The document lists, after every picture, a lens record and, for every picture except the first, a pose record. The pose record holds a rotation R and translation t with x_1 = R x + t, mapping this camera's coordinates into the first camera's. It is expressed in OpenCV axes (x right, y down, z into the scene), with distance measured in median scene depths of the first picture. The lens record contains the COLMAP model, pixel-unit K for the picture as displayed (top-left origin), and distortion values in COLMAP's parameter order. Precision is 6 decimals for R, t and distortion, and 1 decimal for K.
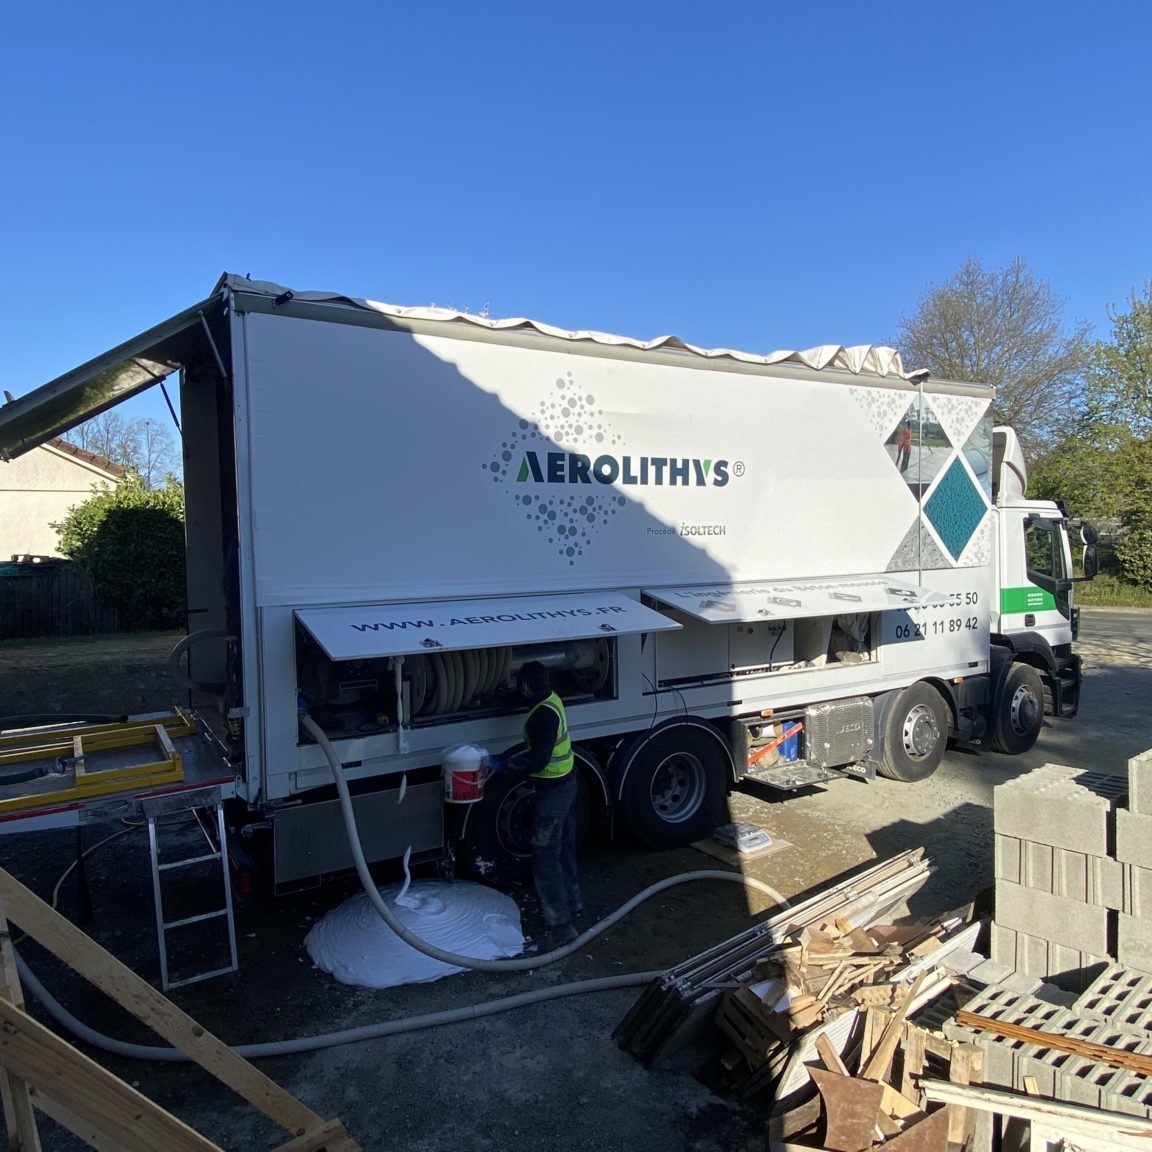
lens RADIAL K [[713.2, 0, 574.3], [0, 713.2, 580.5], [0, 0, 1]] dist [-0.004641, -0.014309]
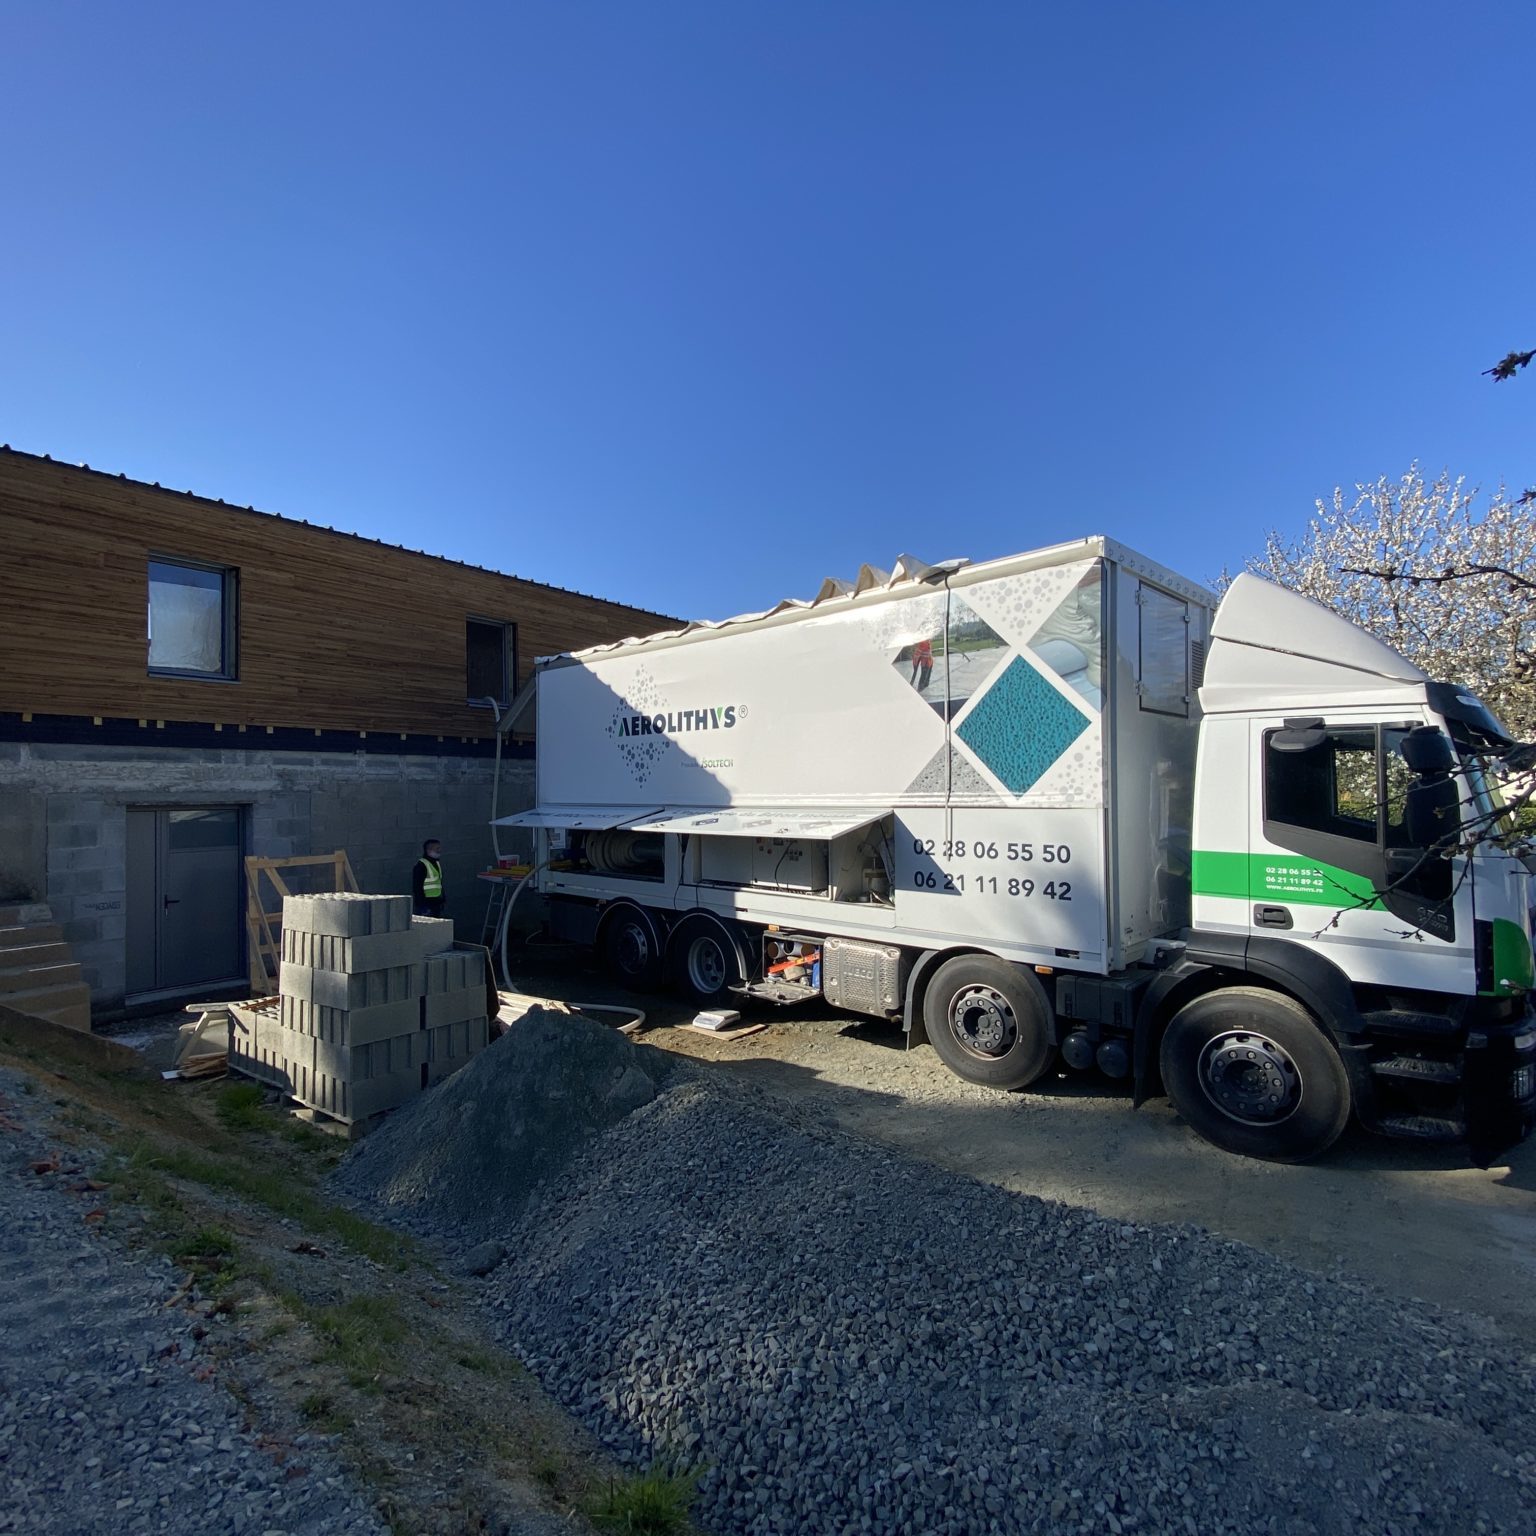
lens RADIAL K [[950.9, 0, 766.1], [0, 950.9, 767.3], [0, 0, 1]] dist [-0.004641, -0.014309]
pose [[0.260177, -0.008350, -0.965525, 1.780337], [-0.055004, 0.998211, -0.023454, -0.027954], [0.963993, 0.059210, 0.259252, 0.628861]]
